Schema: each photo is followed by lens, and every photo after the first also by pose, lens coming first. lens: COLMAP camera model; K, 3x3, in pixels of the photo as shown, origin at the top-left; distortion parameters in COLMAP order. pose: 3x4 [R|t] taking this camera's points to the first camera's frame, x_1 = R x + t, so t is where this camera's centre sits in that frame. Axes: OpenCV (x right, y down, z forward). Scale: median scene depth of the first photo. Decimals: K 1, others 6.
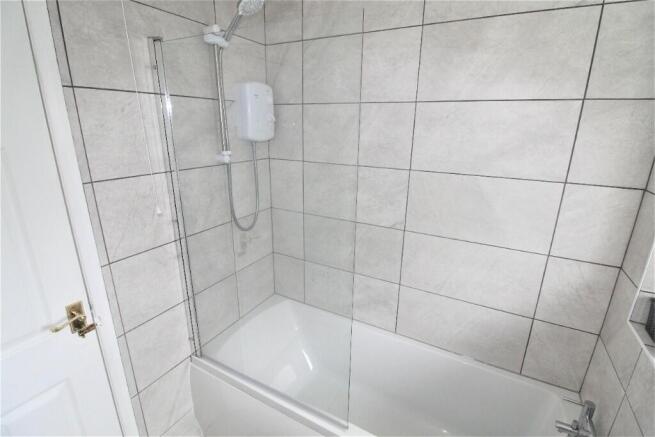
lens RADIAL K [[308.7, 0, 328.9], [0, 308.7, 217.4], [0, 0, 1]] dist [-0.001932, -0.010389]
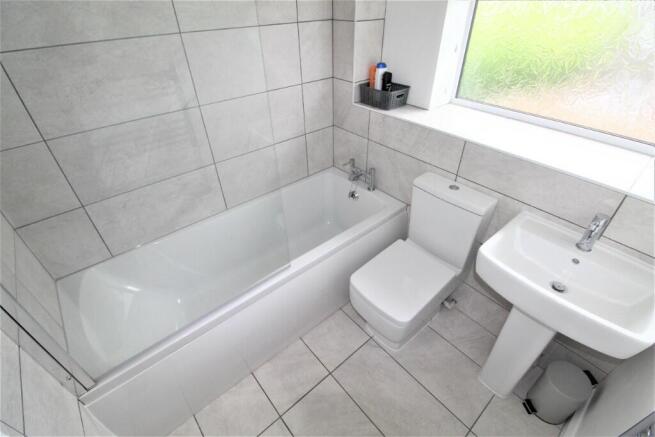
lens RADIAL K [[308.7, 0, 330.5], [0, 308.7, 220.6], [0, 0, 1]] dist [-0.001932, -0.010389]
pose [[0.353616, -0.576146, 0.736893, -0.530305], [0.293144, 0.816365, 0.497610, -0.024034], [-0.888269, 0.040053, 0.457574, 0.218768]]
